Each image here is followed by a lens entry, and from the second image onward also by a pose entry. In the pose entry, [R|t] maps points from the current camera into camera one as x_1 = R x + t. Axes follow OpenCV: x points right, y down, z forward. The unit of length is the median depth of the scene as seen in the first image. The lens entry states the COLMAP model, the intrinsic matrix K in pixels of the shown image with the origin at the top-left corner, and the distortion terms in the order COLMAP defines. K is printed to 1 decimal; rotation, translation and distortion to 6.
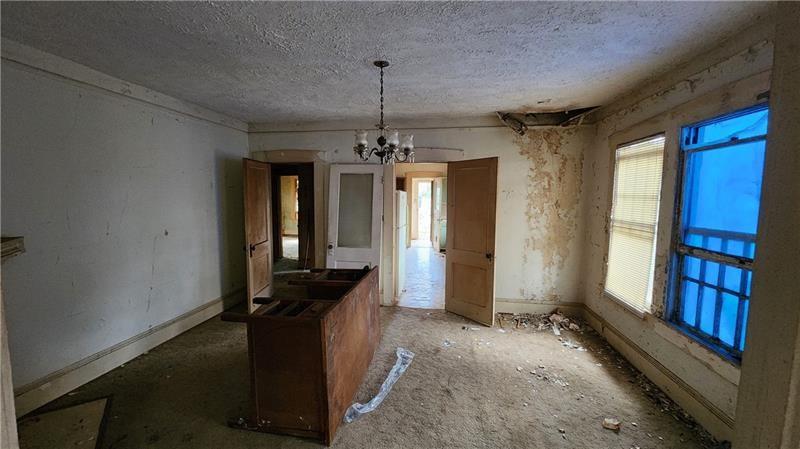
lens RADIAL K [[325.6, 0, 388.7], [0, 325.6, 221.6], [0, 0, 1]] dist [0.003359, -0.001834]
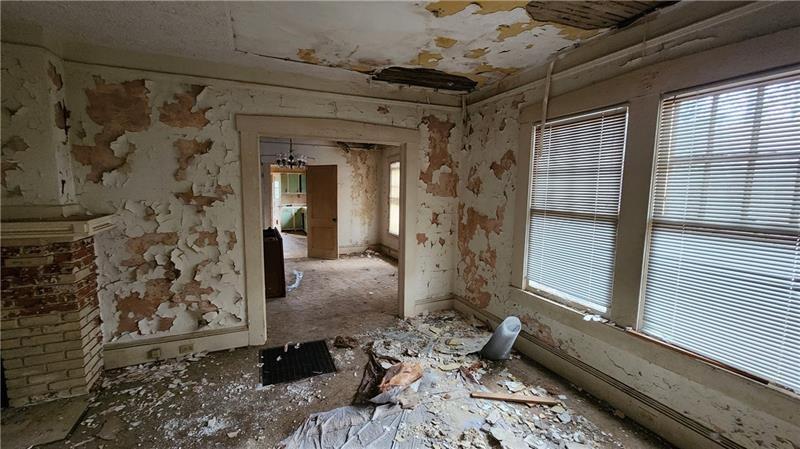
lens RADIAL K [[325.6, 0, 392.9], [0, 325.6, 221.3], [0, 0, 1]] dist [0.003359, -0.001834]
pose [[0.834734, -0.052698, 0.548126, -0.450233], [0.042634, 0.998607, 0.031082, 0.079920], [-0.549001, -0.002577, 0.835818, -0.747488]]
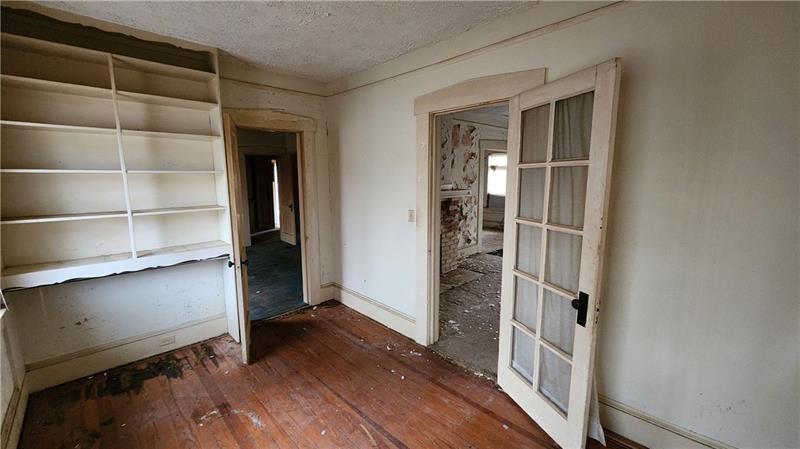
lens RADIAL K [[325.6, 0, 394.2], [0, 325.6, 221.5], [0, 0, 1]] dist [0.003359, -0.001834]
pose [[0.589286, -0.124316, 0.798303, -2.026016], [0.081690, 0.992195, 0.094208, 0.048581], [-0.803784, 0.009698, 0.594842, -0.492949]]
